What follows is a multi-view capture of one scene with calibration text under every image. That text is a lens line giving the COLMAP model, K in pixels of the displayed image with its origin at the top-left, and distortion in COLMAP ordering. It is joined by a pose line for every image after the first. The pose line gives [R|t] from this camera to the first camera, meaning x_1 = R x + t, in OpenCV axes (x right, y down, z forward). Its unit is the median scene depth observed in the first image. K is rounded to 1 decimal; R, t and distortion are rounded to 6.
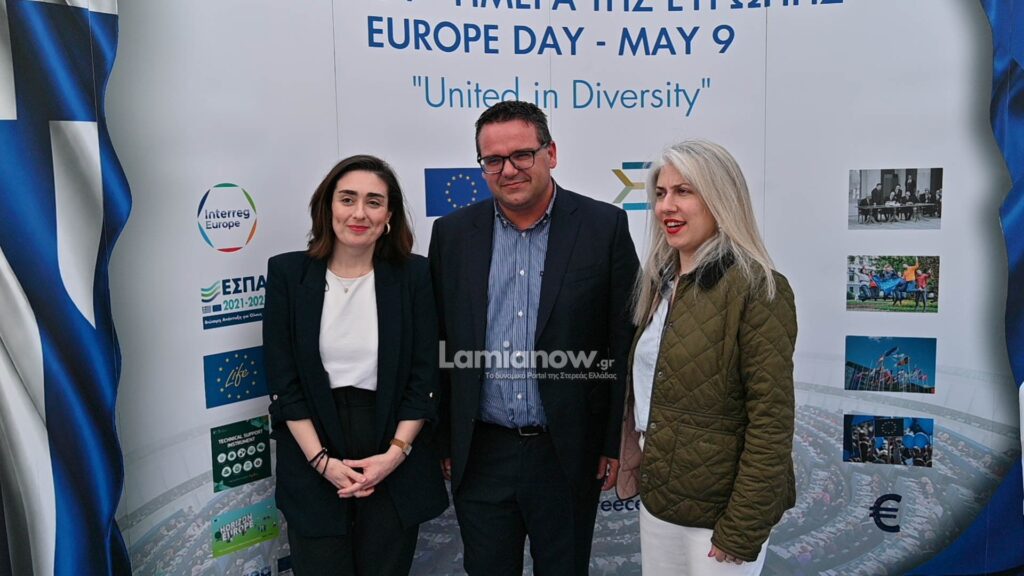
lens RADIAL K [[780.2, 0, 503.4], [0, 780.2, 293.3], [0, 0, 1]] dist [-0.046159, -0.000741]
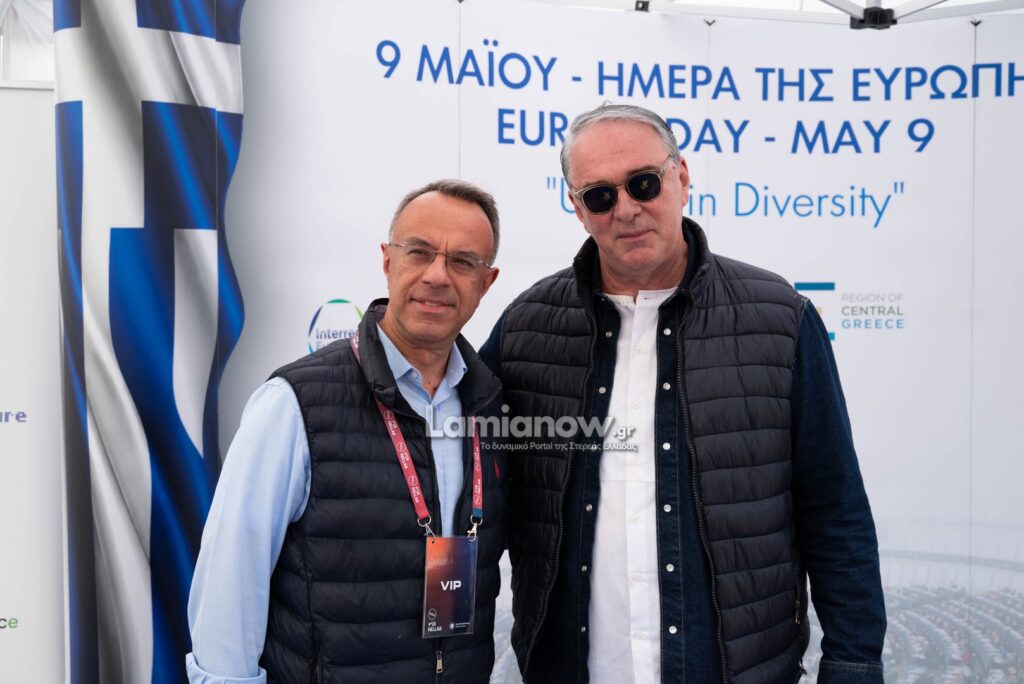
lens RADIAL K [[1321.2, 0, 516.8], [0, 1321.2, 337.4], [0, 0, 1]] dist [-0.003709, 0.000000]
pose [[0.998502, 0.024506, -0.048918, -0.070052], [-0.029300, 0.994575, -0.099807, 0.036865], [0.046206, 0.101091, 0.993804, -0.393583]]
